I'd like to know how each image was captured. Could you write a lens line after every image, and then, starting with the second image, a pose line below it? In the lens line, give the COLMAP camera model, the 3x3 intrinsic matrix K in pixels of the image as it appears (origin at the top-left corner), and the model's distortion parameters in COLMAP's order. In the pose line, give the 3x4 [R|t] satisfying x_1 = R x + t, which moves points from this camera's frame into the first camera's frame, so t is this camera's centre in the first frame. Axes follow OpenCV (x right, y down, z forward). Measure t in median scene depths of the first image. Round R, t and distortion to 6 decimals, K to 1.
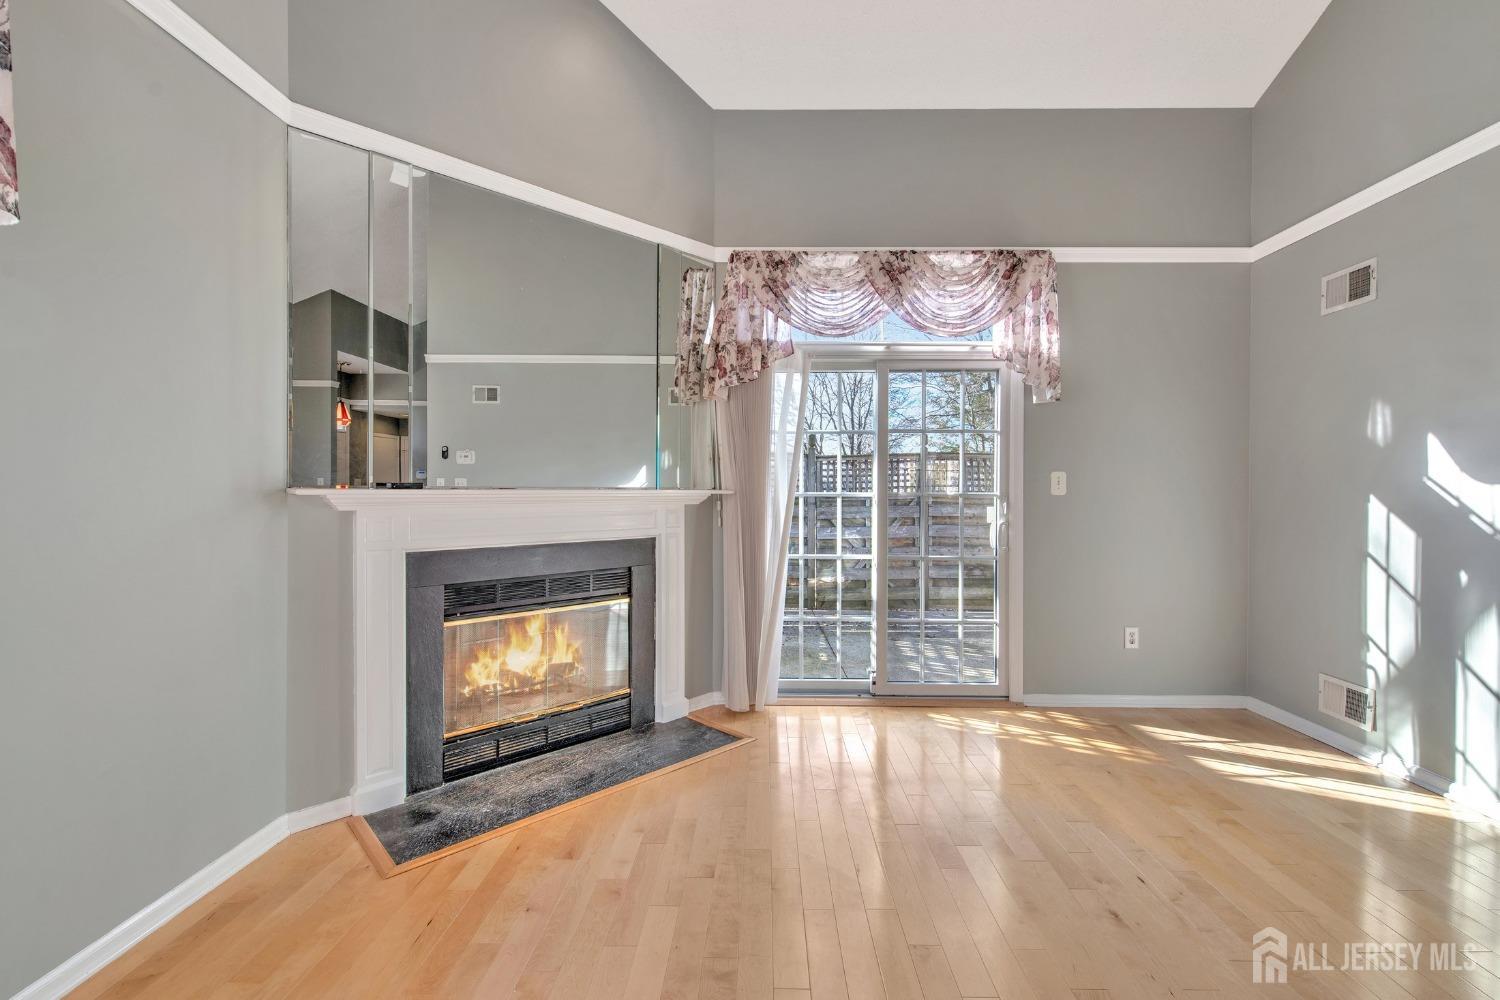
lens RADIAL K [[641.7, 0, 756.6], [0, 641.7, 488.1], [0, 0, 1]] dist [0.008026, -0.004533]
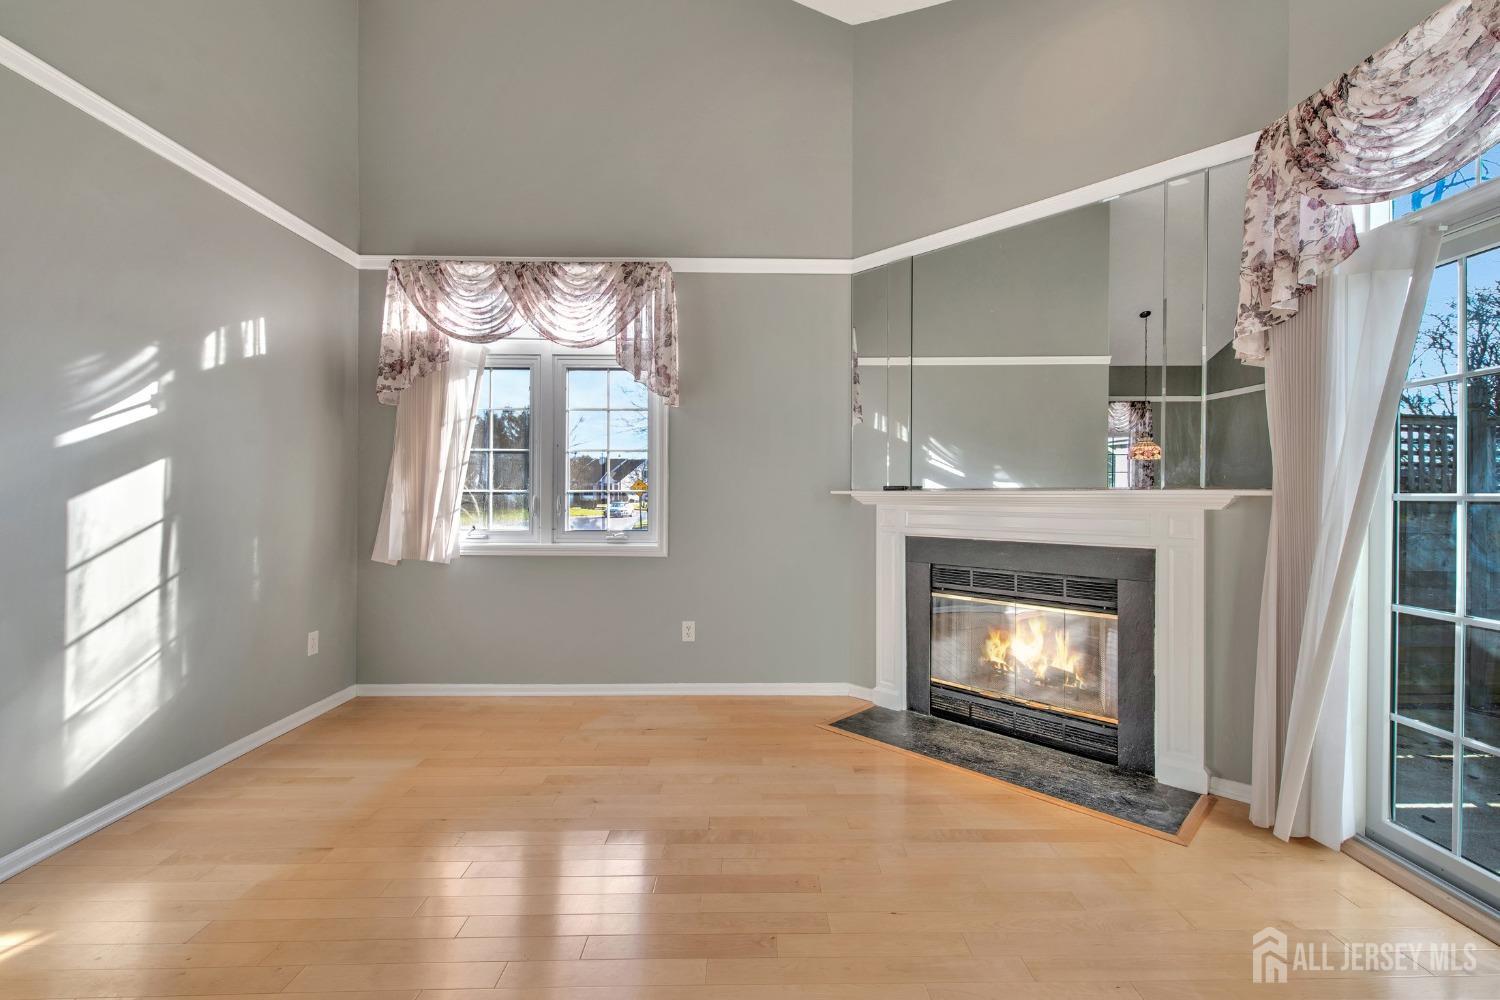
lens RADIAL K [[641.7, 0, 751.5], [0, 641.7, 499.9], [0, 0, 1]] dist [0.008026, -0.004533]
pose [[0.025147, 0.004406, -0.999674, 0.621924], [-0.001210, 0.999990, 0.004377, 0.011127], [0.999683, 0.001099, 0.025152, 0.460576]]
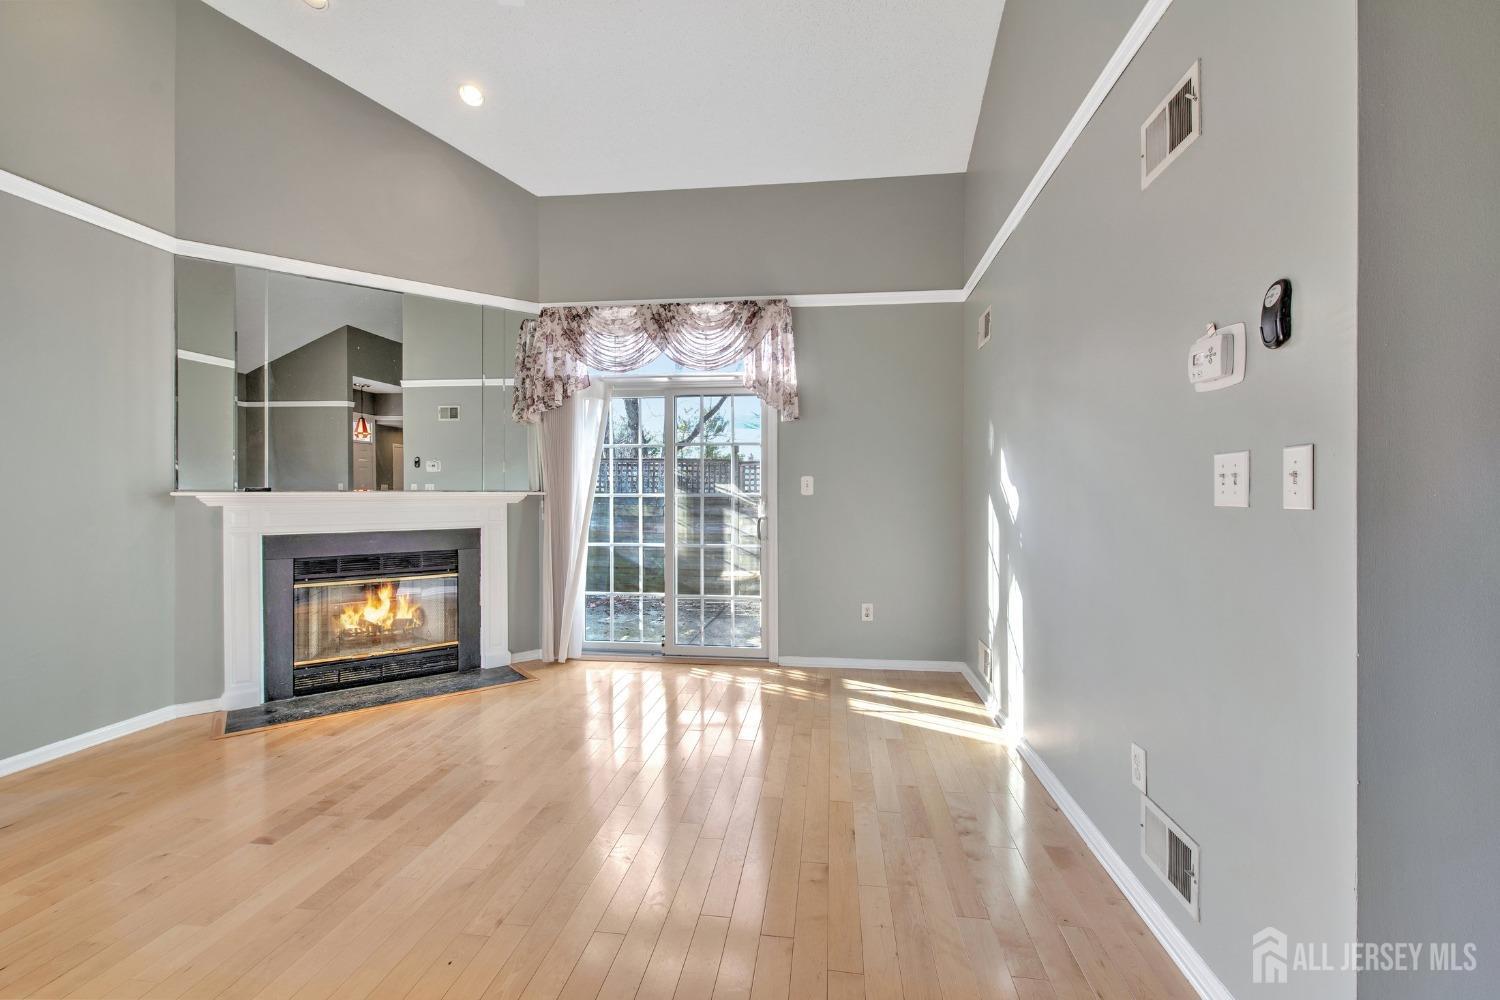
lens RADIAL K [[641.7, 0, 756.6], [0, 641.7, 490.1], [0, 0, 1]] dist [0.008026, -0.004533]
pose [[0.994395, -0.004167, -0.105646, 0.533497], [0.004031, 0.999991, -0.001503, 0.002632], [0.105651, 0.001069, 0.994403, -0.247152]]
